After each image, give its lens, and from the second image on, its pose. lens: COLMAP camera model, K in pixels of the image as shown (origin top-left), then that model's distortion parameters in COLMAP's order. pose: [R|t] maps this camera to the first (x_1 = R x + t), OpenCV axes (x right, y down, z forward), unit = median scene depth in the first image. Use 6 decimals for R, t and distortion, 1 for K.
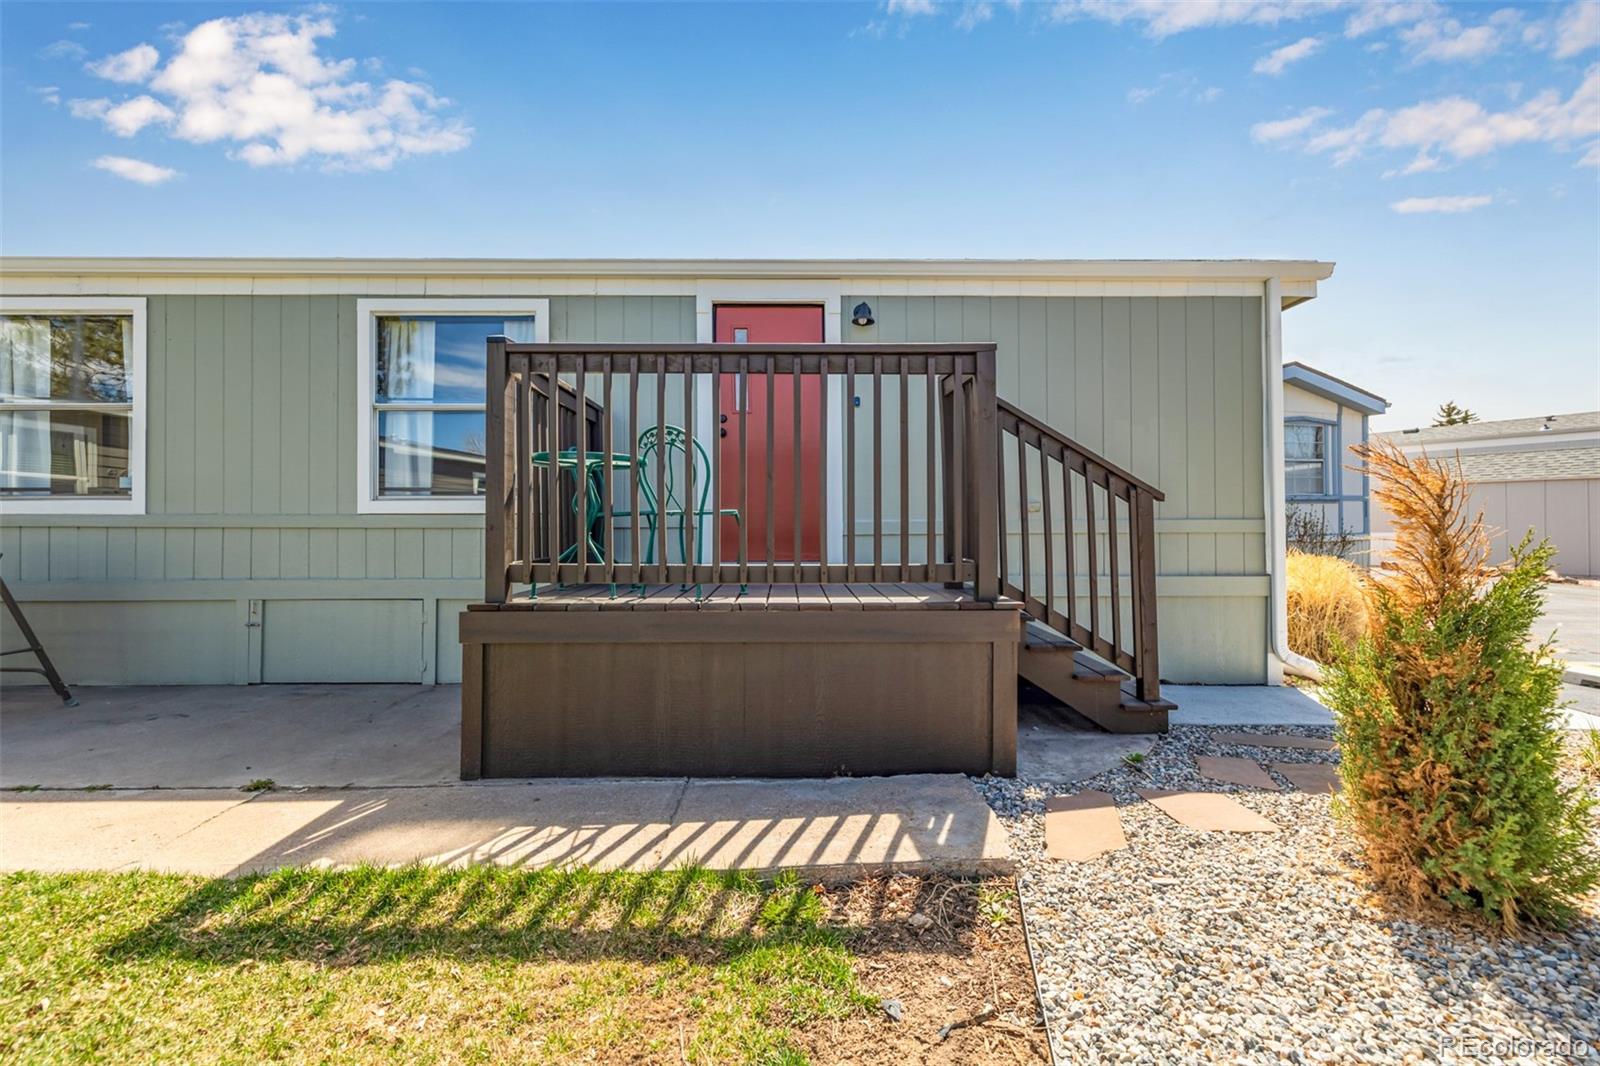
lens RADIAL K [[680.1, 0, 795.3], [0, 680.1, 534.8], [0, 0, 1]] dist [-0.004112, -0.000105]
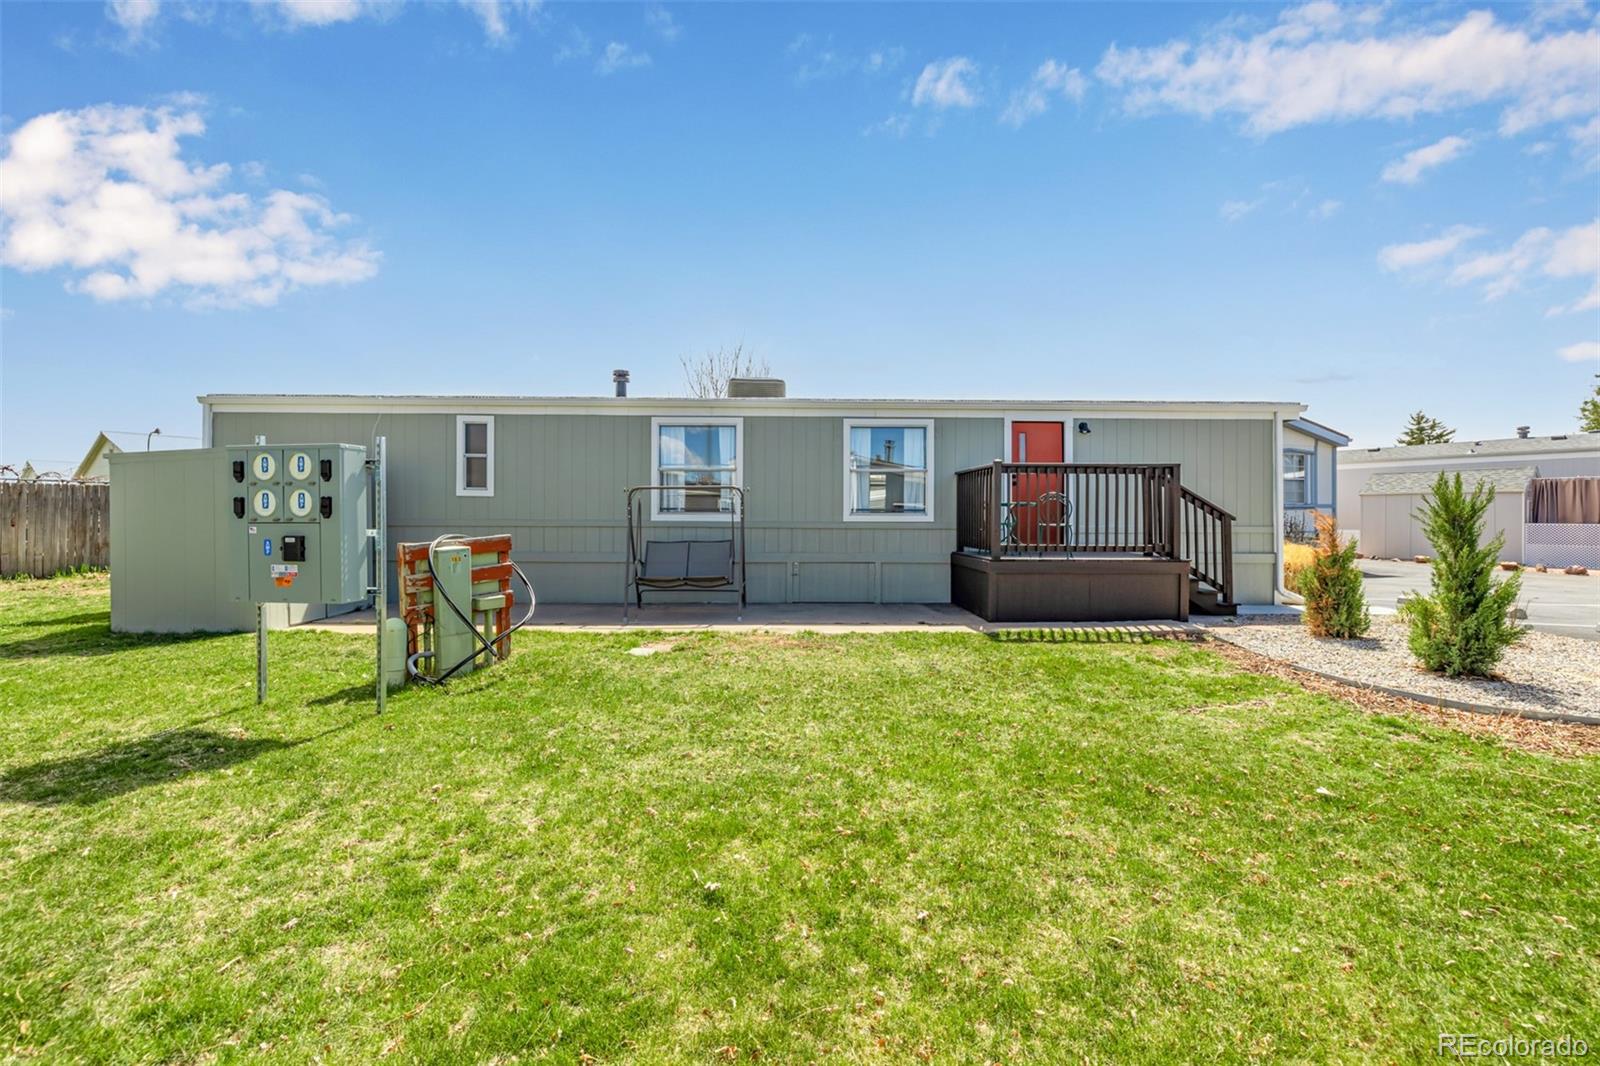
lens RADIAL K [[680.1, 0, 794.3], [0, 680.1, 528.7], [0, 0, 1]] dist [-0.004112, -0.000105]
pose [[0.999875, 0.006271, 0.014543, -0.829146], [-0.006333, 0.999971, 0.004190, -0.016079], [-0.014516, -0.004281, 0.999885, -1.087538]]
